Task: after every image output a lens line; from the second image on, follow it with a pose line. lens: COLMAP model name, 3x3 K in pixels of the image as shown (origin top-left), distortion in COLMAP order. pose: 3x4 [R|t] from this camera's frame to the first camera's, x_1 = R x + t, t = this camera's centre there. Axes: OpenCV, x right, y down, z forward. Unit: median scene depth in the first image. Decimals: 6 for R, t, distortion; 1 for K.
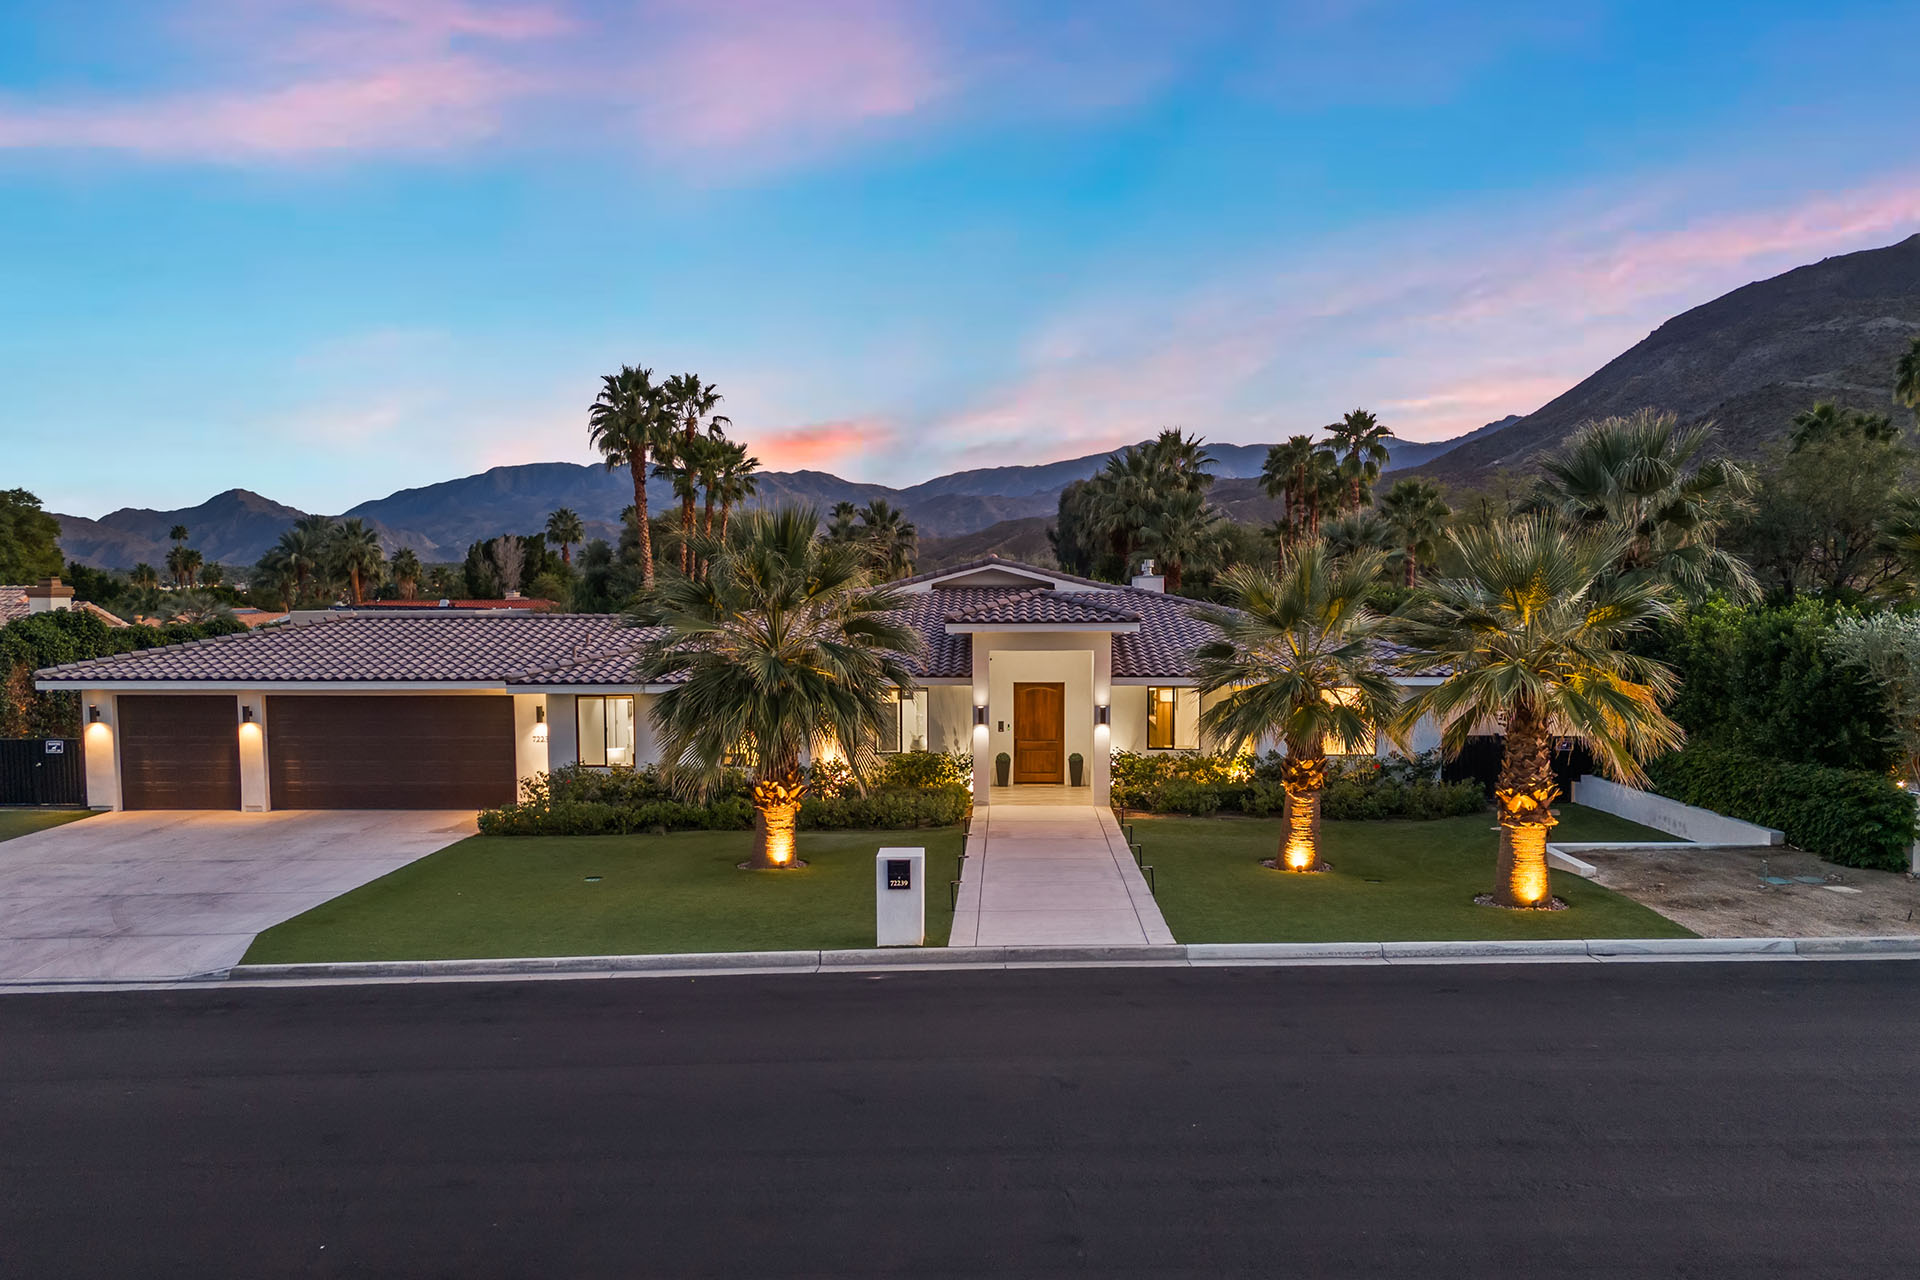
lens RADIAL K [[1306.2, 0, 980.1], [0, 1306.2, 723.3], [0, 0, 1]] dist [0.054673, -0.003705]
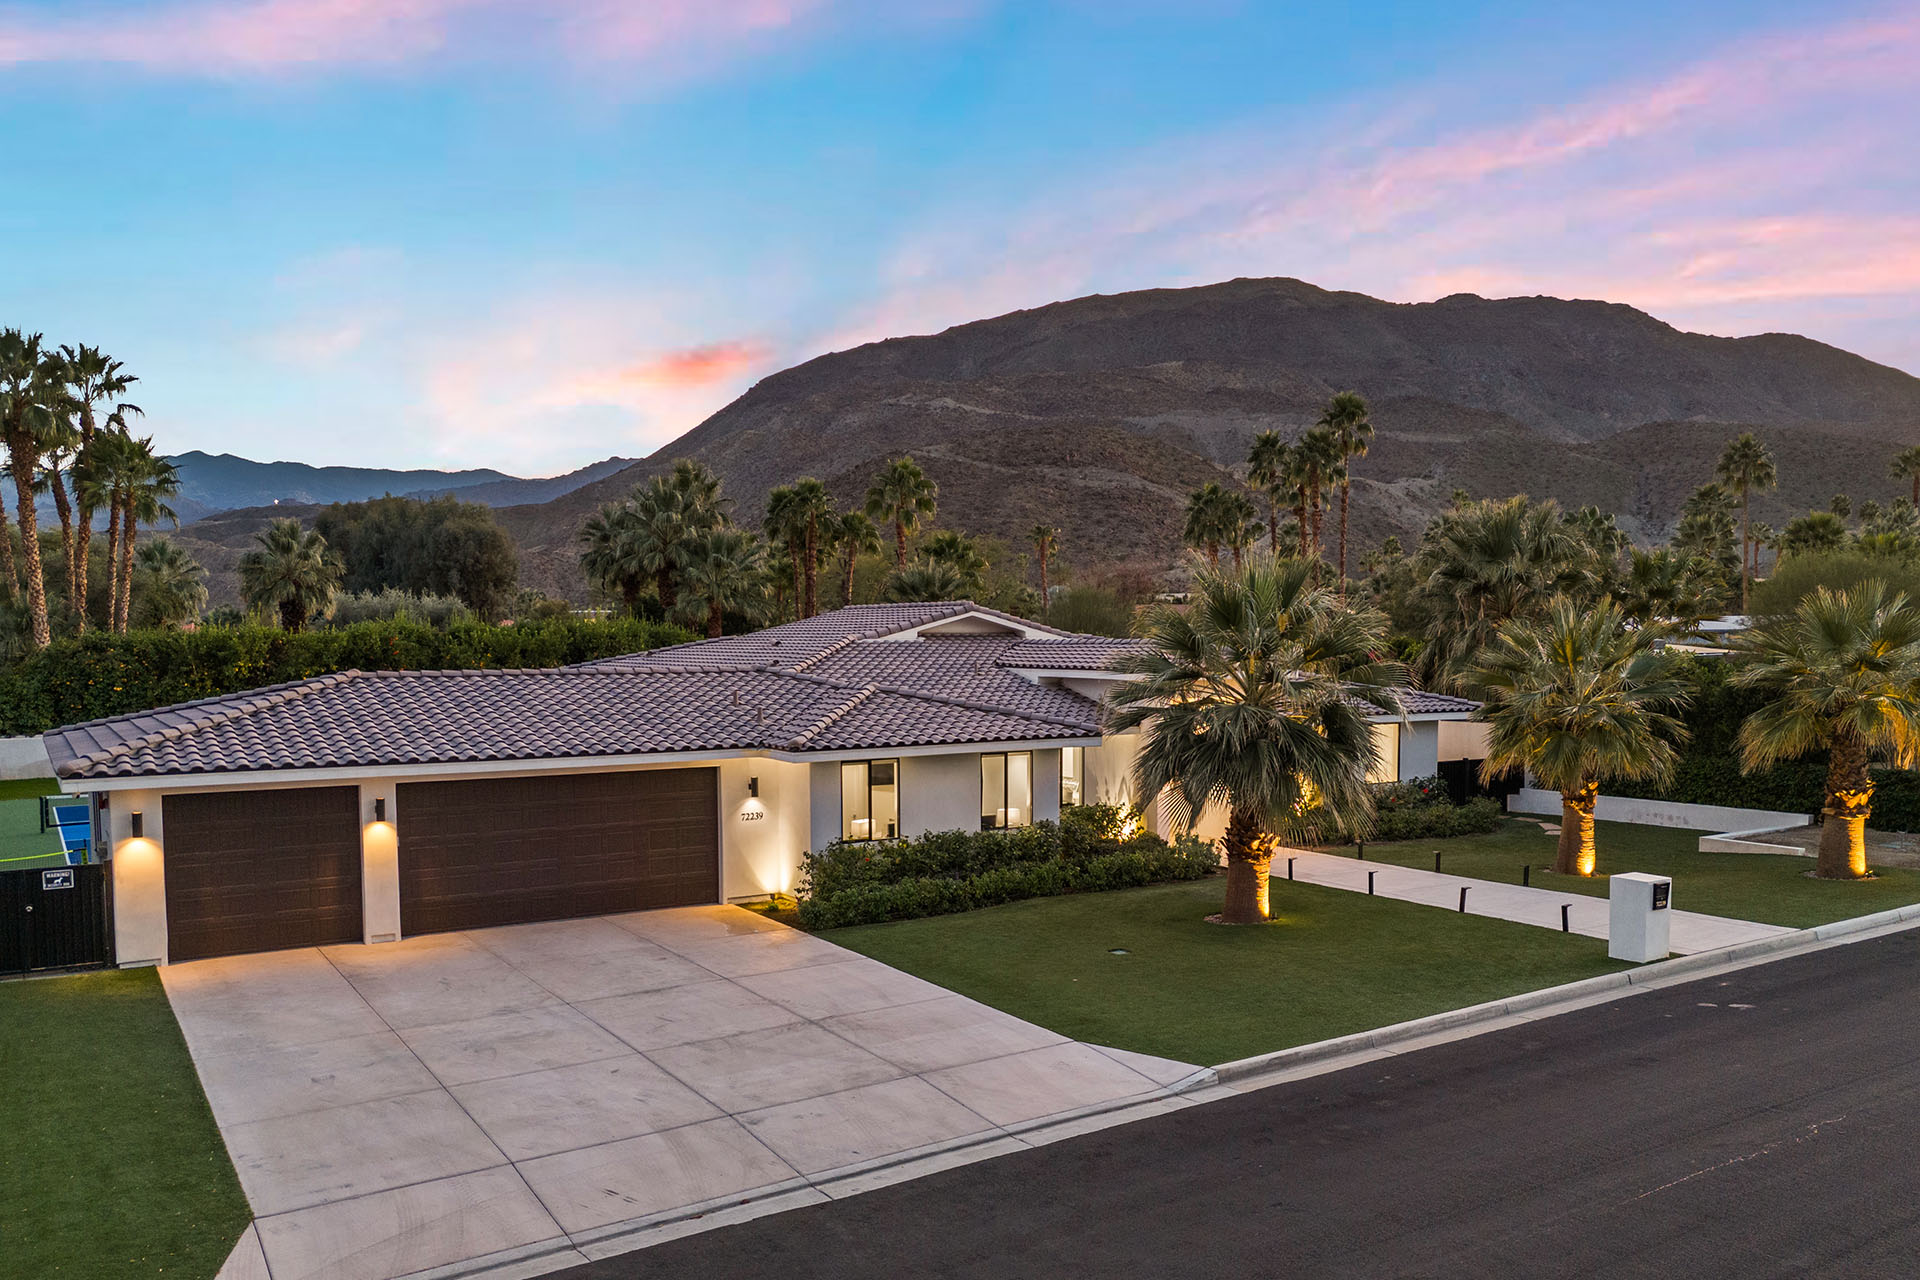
lens RADIAL K [[1396.9, 0, 937.9], [0, 1396.9, 731.5], [0, 0, 1]] dist [0.066913, -0.051977]
pose [[0.840686, -0.035654, 0.540348, -0.709250], [0.051955, 0.998538, -0.014946, -0.022515], [-0.539025, 0.040639, 0.841309, 0.173763]]
